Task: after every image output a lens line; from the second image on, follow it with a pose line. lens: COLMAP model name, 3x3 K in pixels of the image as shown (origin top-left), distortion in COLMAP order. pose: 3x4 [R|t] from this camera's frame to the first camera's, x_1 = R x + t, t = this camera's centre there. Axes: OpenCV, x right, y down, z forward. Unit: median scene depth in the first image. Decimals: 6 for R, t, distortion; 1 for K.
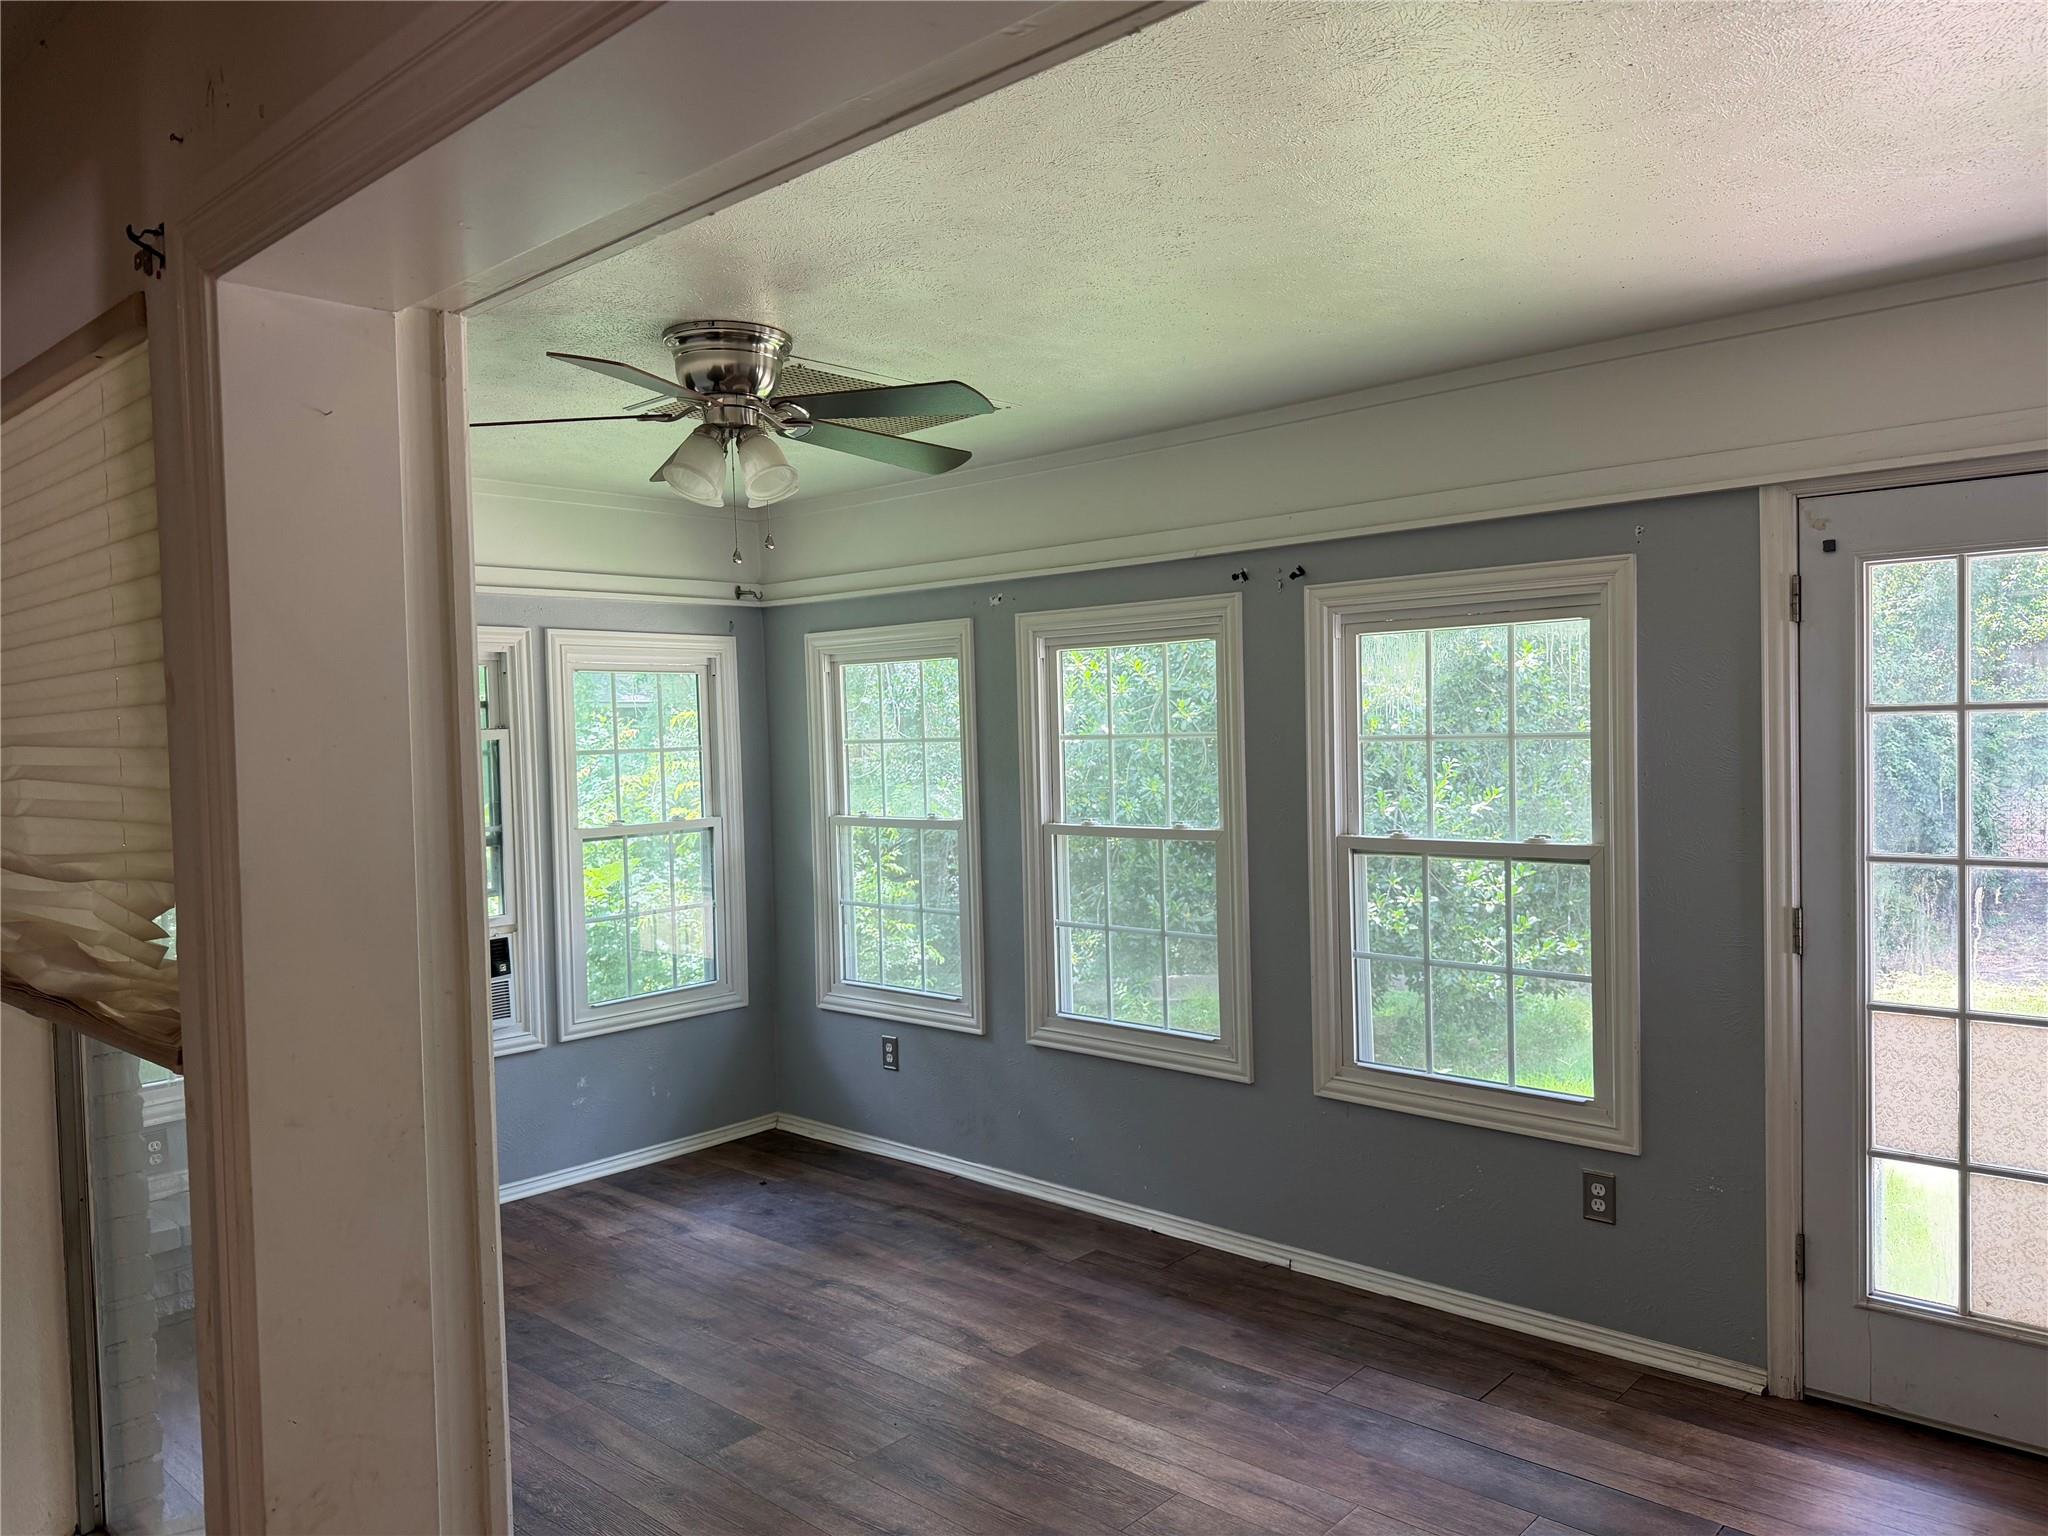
lens RADIAL K [[1447.8, 0, 1025.5], [0, 1447.8, 772.3], [0, 0, 1]] dist [-0.009917, -0.007074]
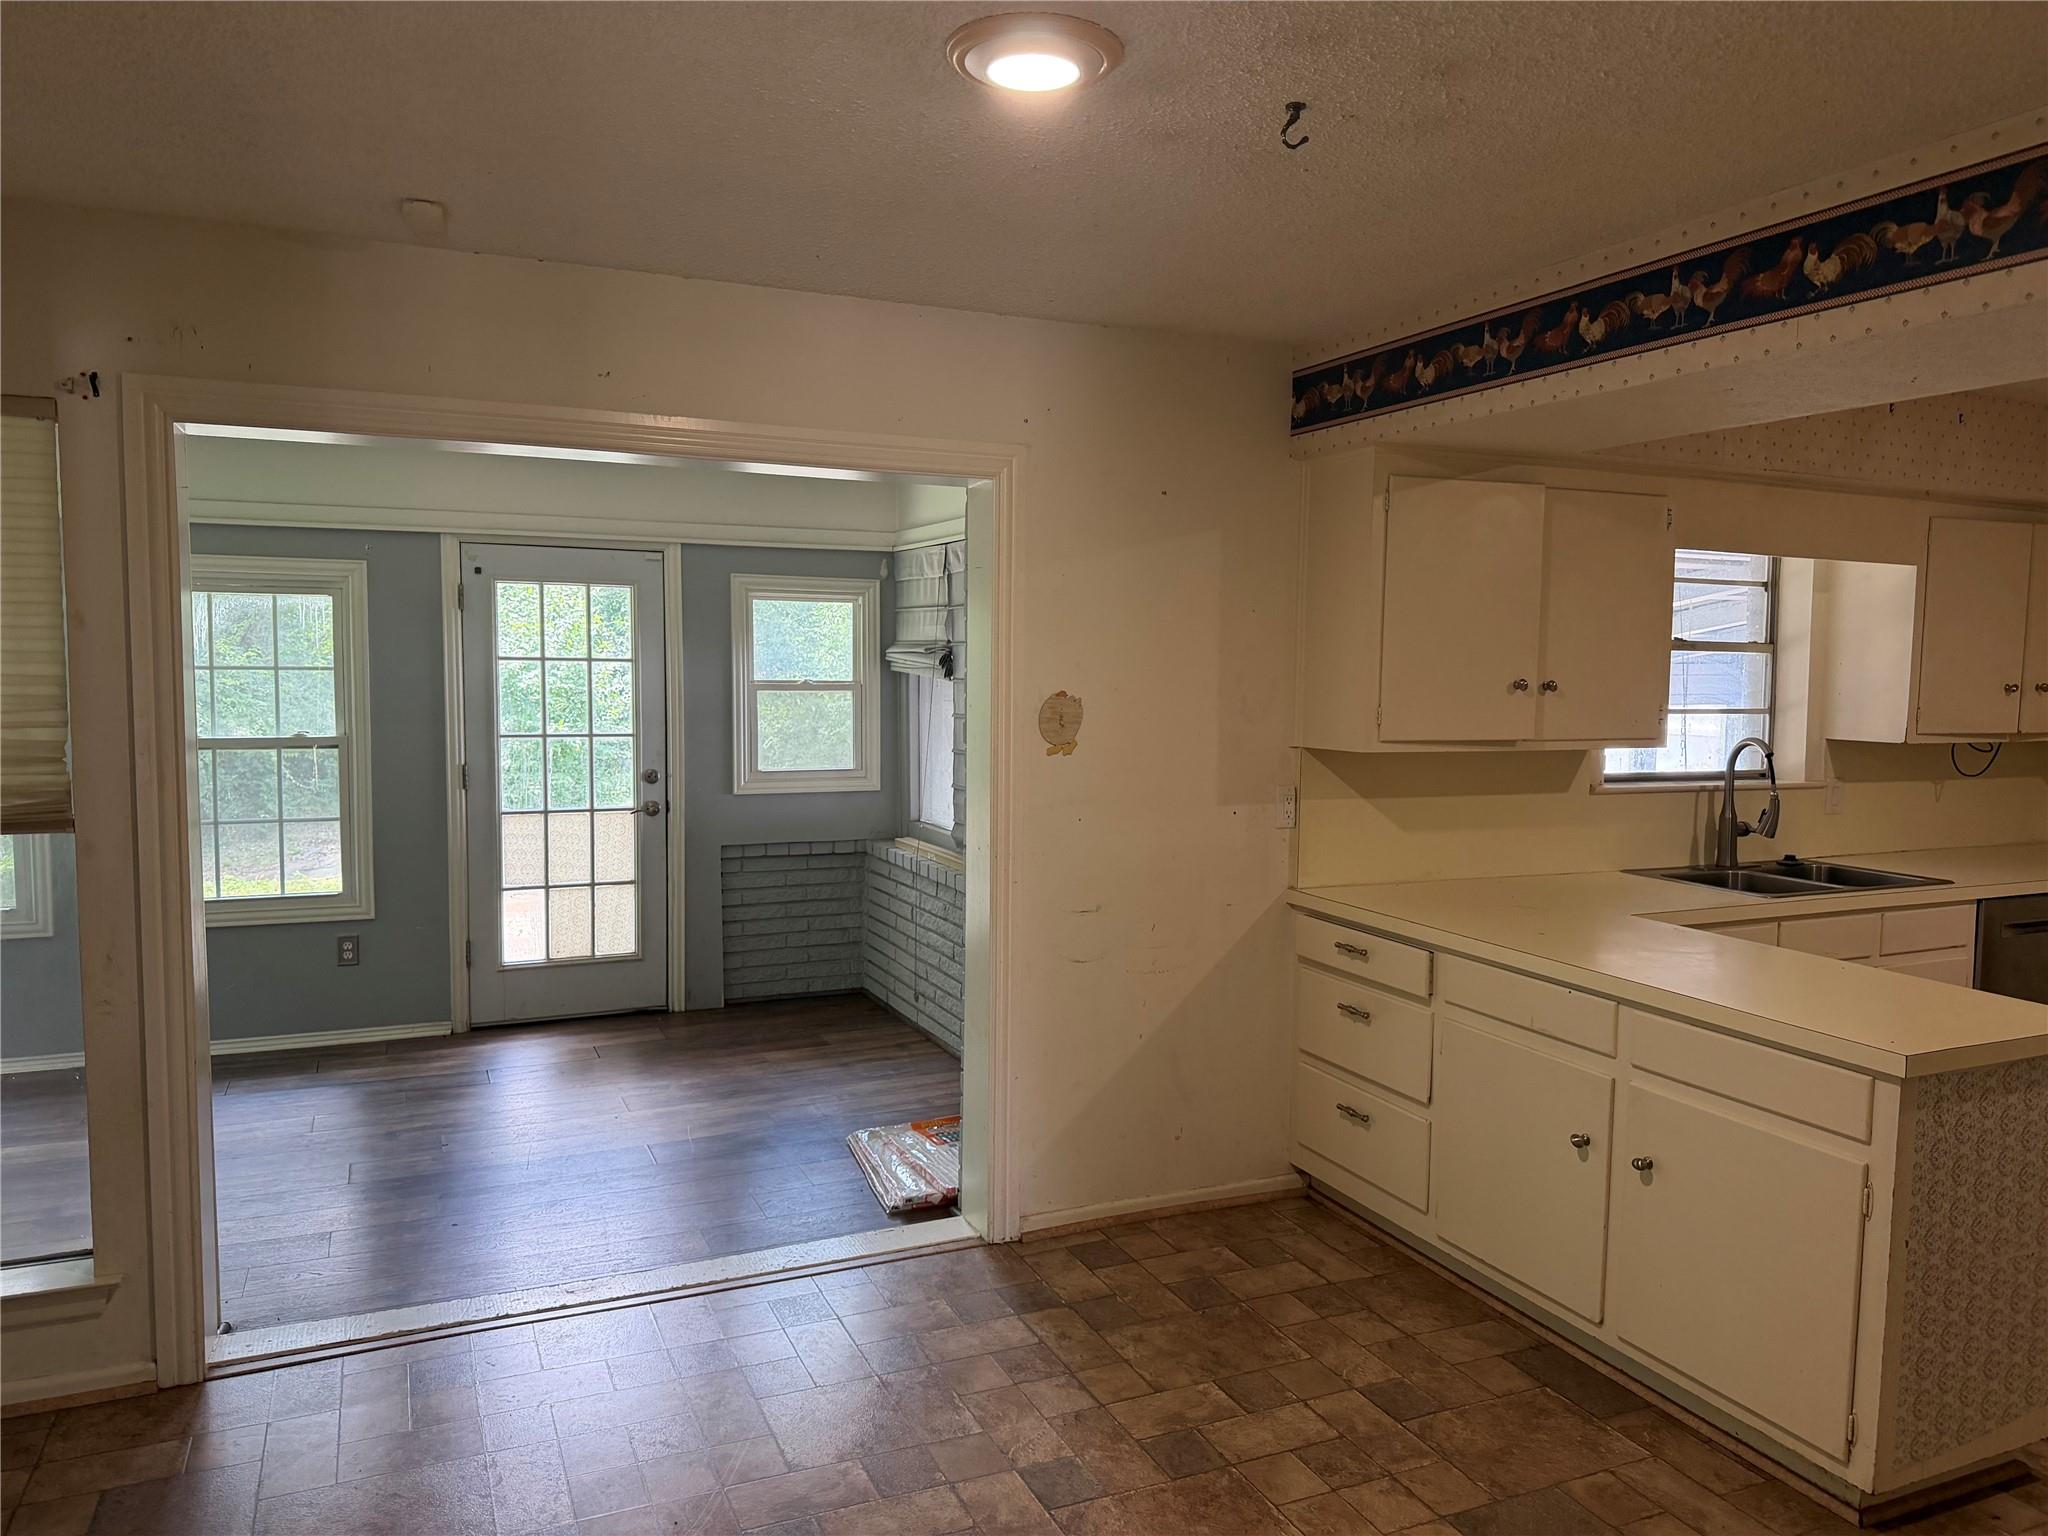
lens RADIAL K [[1447.8, 0, 1025.0], [0, 1447.8, 770.9], [0, 0, 1]] dist [-0.009917, -0.007074]
pose [[0.407471, -0.037120, 0.912463, -0.854491], [0.007222, 0.999273, 0.037427, 0.037364], [-0.913189, -0.008661, 0.407443, -0.406844]]
